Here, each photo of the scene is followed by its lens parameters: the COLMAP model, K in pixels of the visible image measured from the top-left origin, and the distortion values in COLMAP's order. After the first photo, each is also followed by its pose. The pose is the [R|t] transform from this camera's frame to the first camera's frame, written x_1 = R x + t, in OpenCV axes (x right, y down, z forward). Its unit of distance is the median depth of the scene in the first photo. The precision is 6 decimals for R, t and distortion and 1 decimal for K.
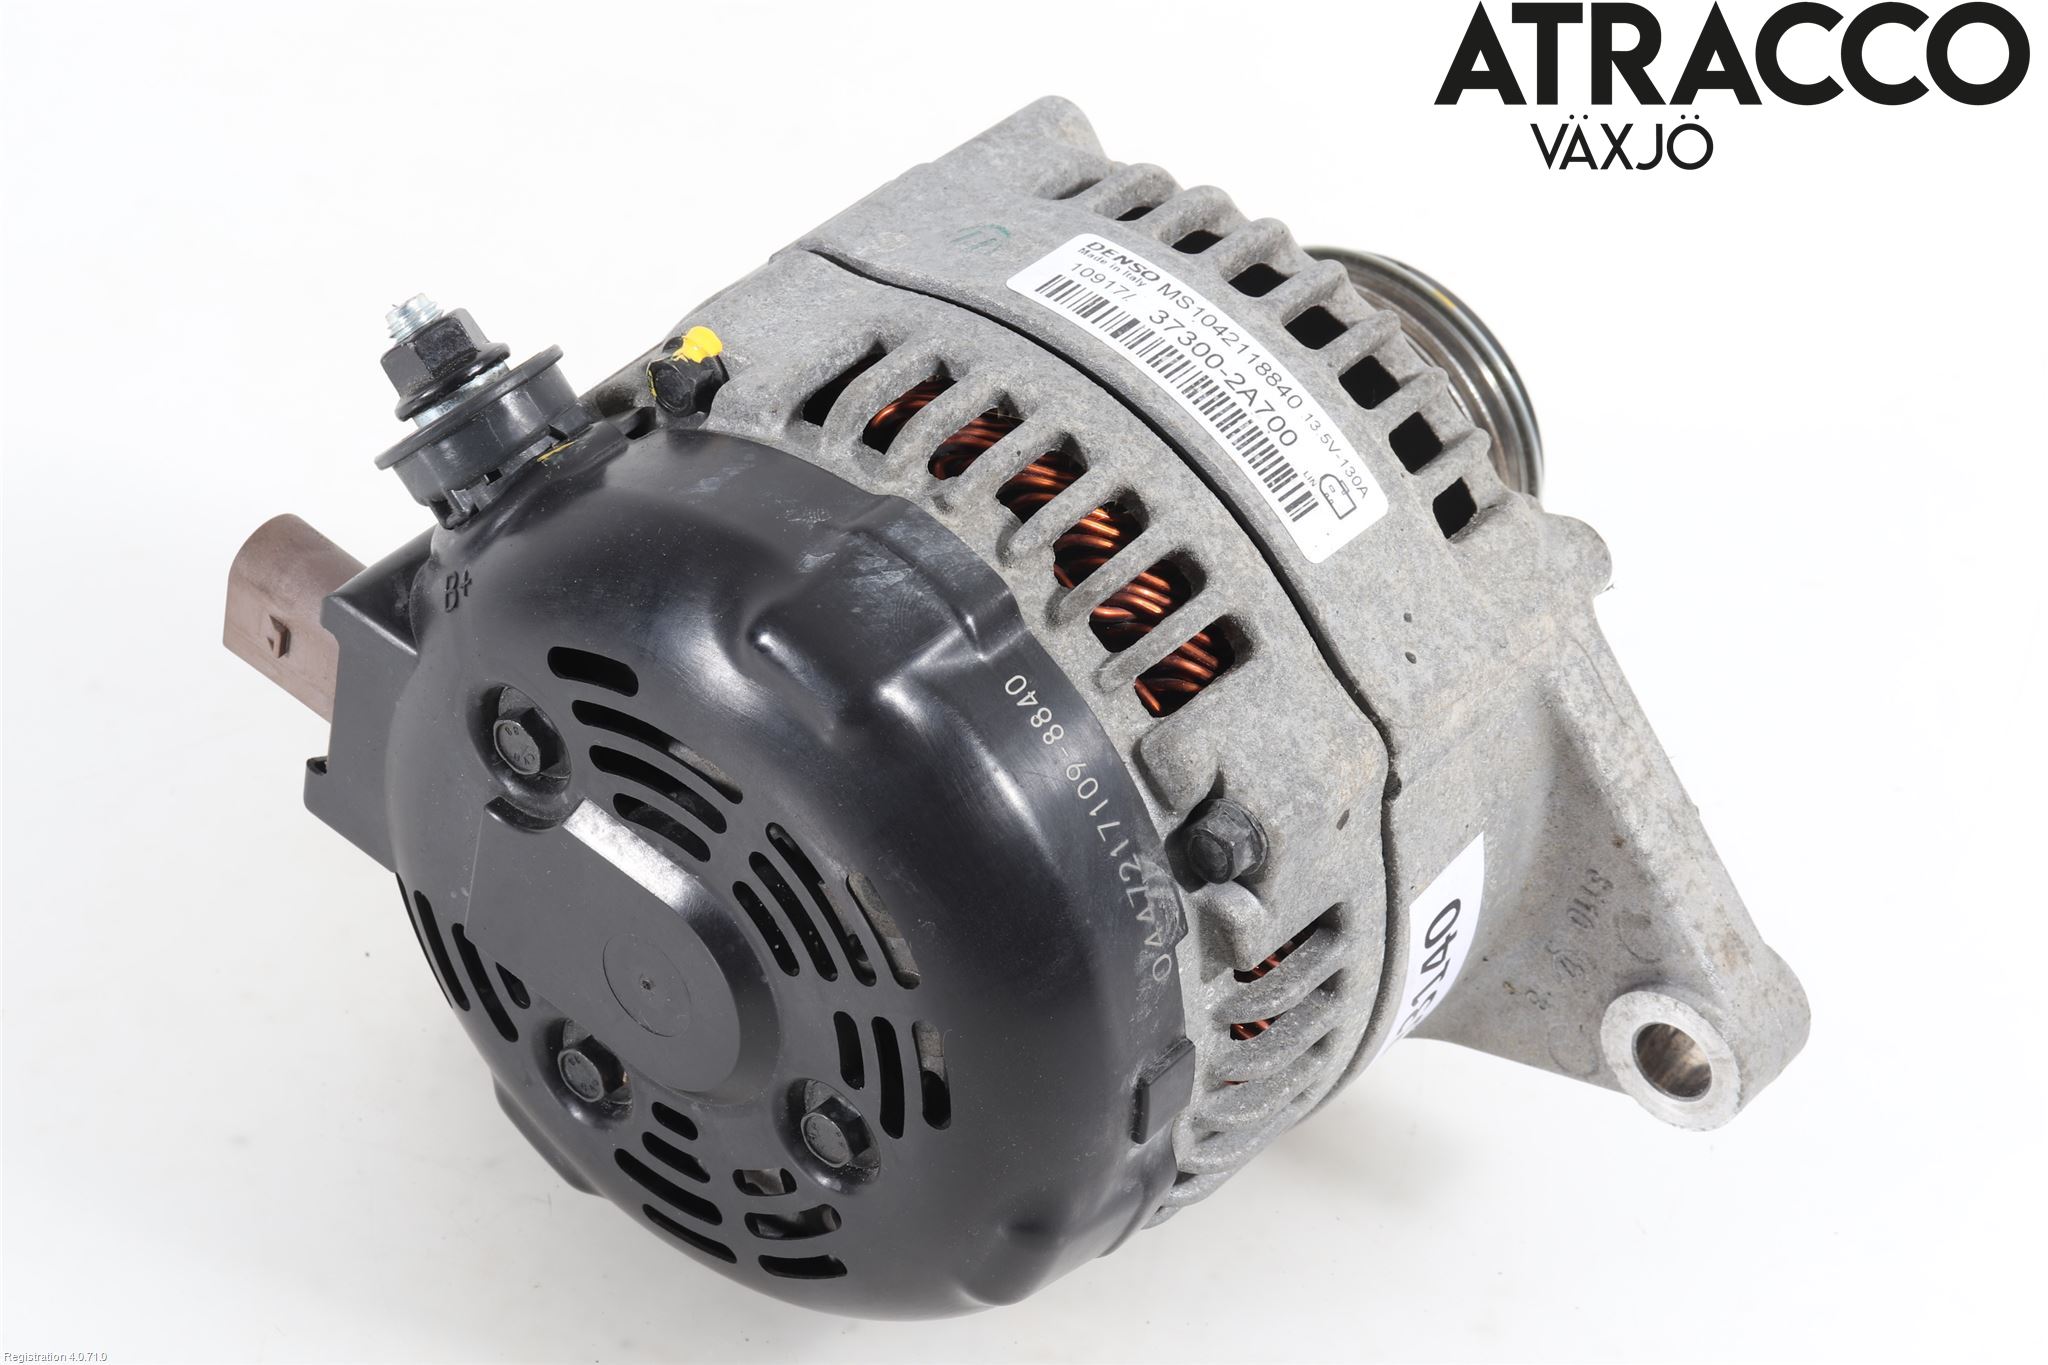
lens RADIAL K [[5095.7, 0, 1023.0], [0, 5095.7, 682.7], [0, 0, 1]] dist [0.074795, 0.000000]
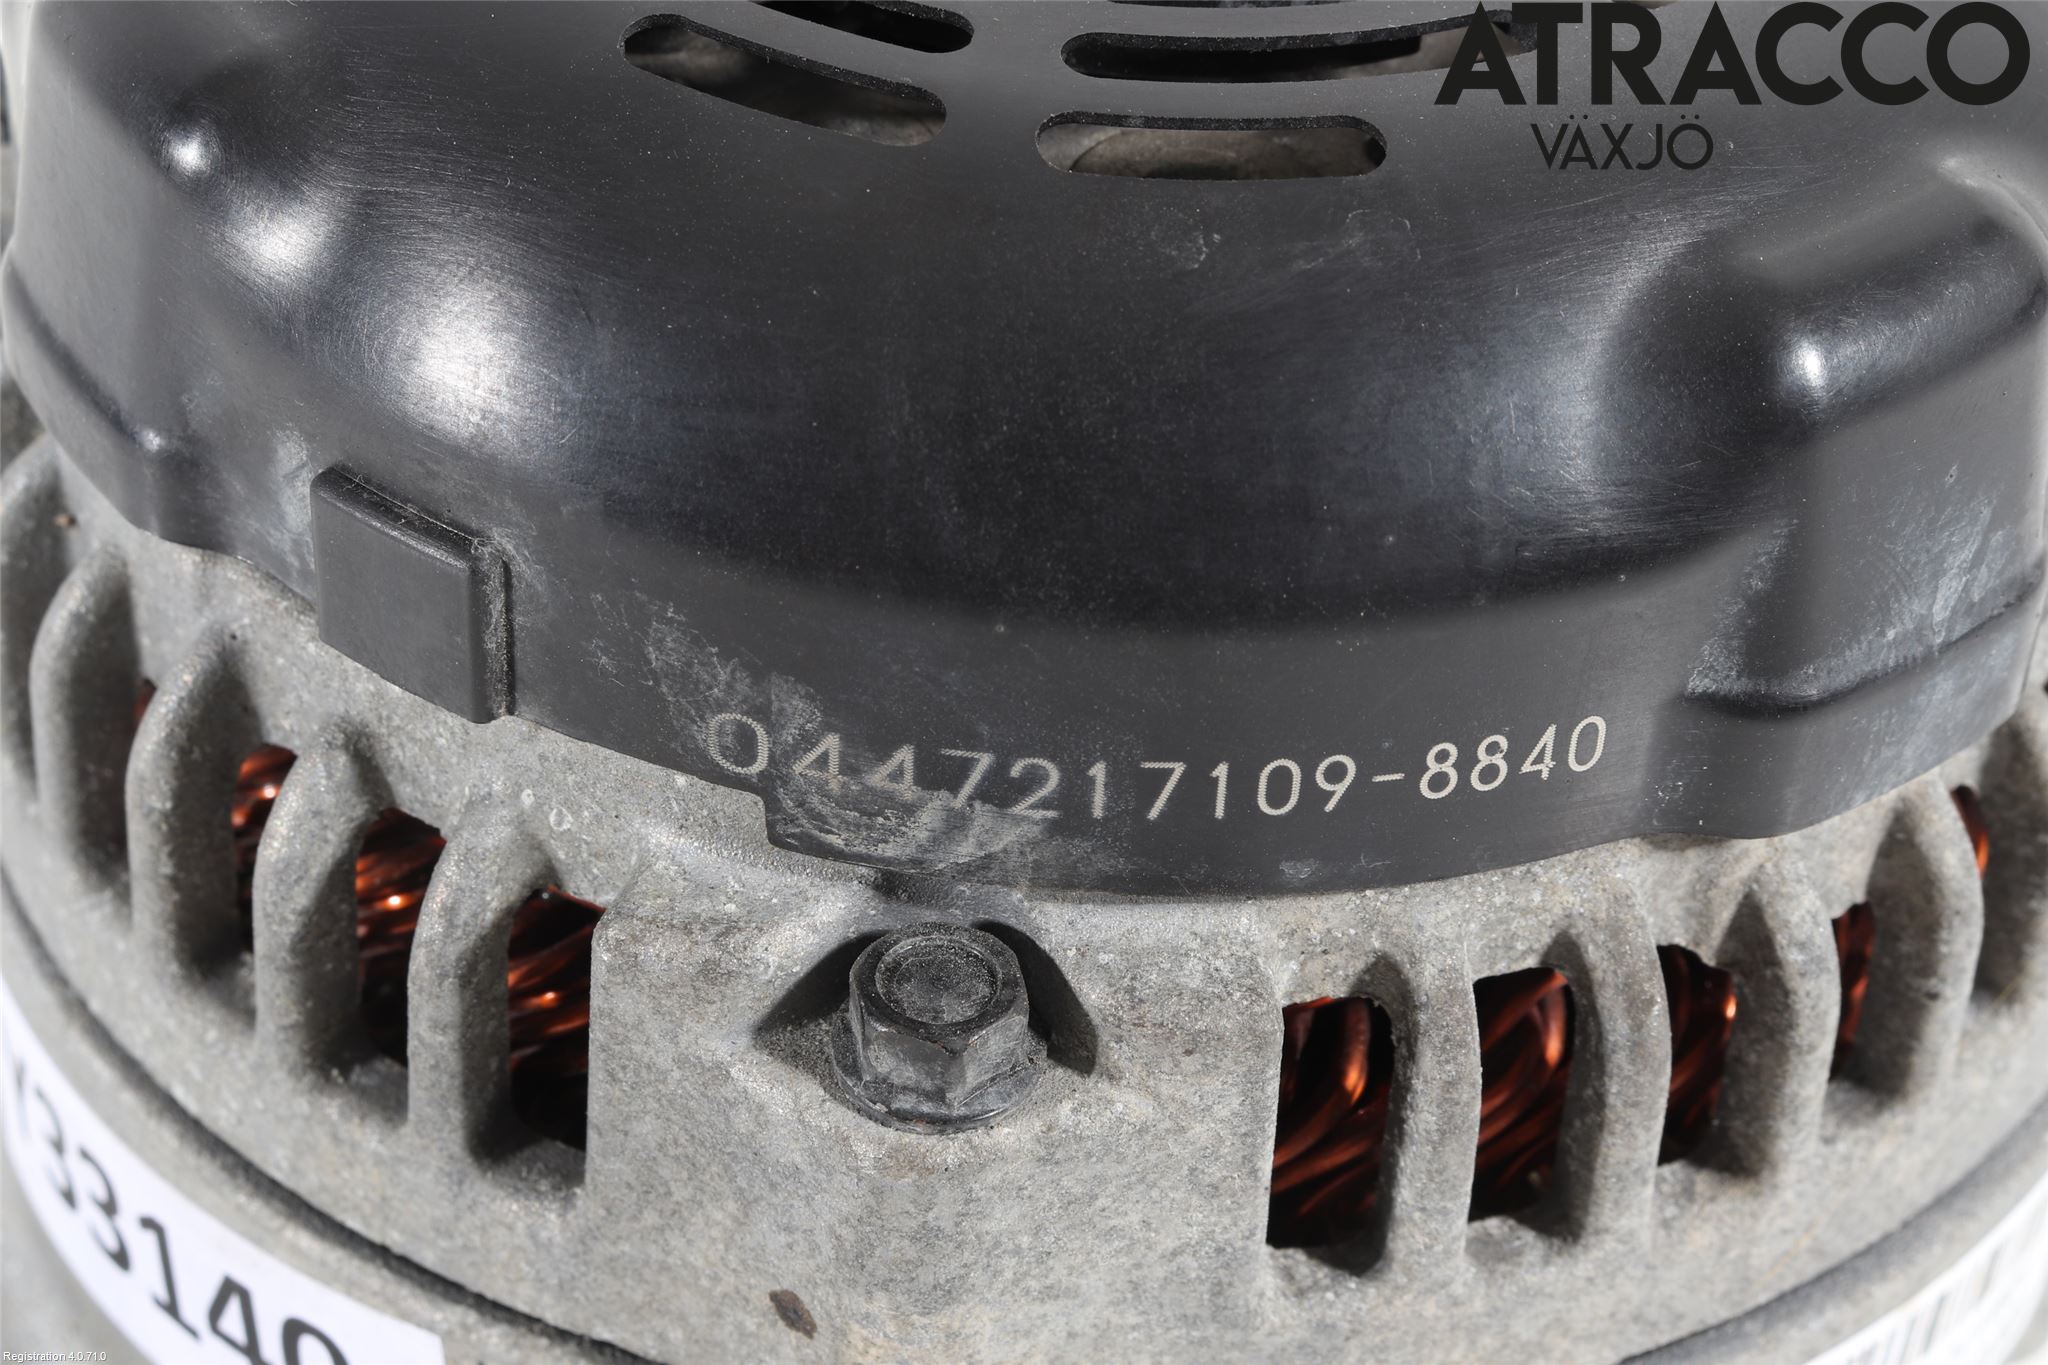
lens RADIAL K [[4675.1, 0, 1024.4], [0, 4675.1, 681.9], [0, 0, 1]] dist [0.131634, 0.000000]
pose [[-0.441421, 0.888681, -0.124068, 0.057727], [-0.851573, -0.458478, -0.254206, 0.130149], [-0.282790, -0.006559, 0.959159, 0.657625]]
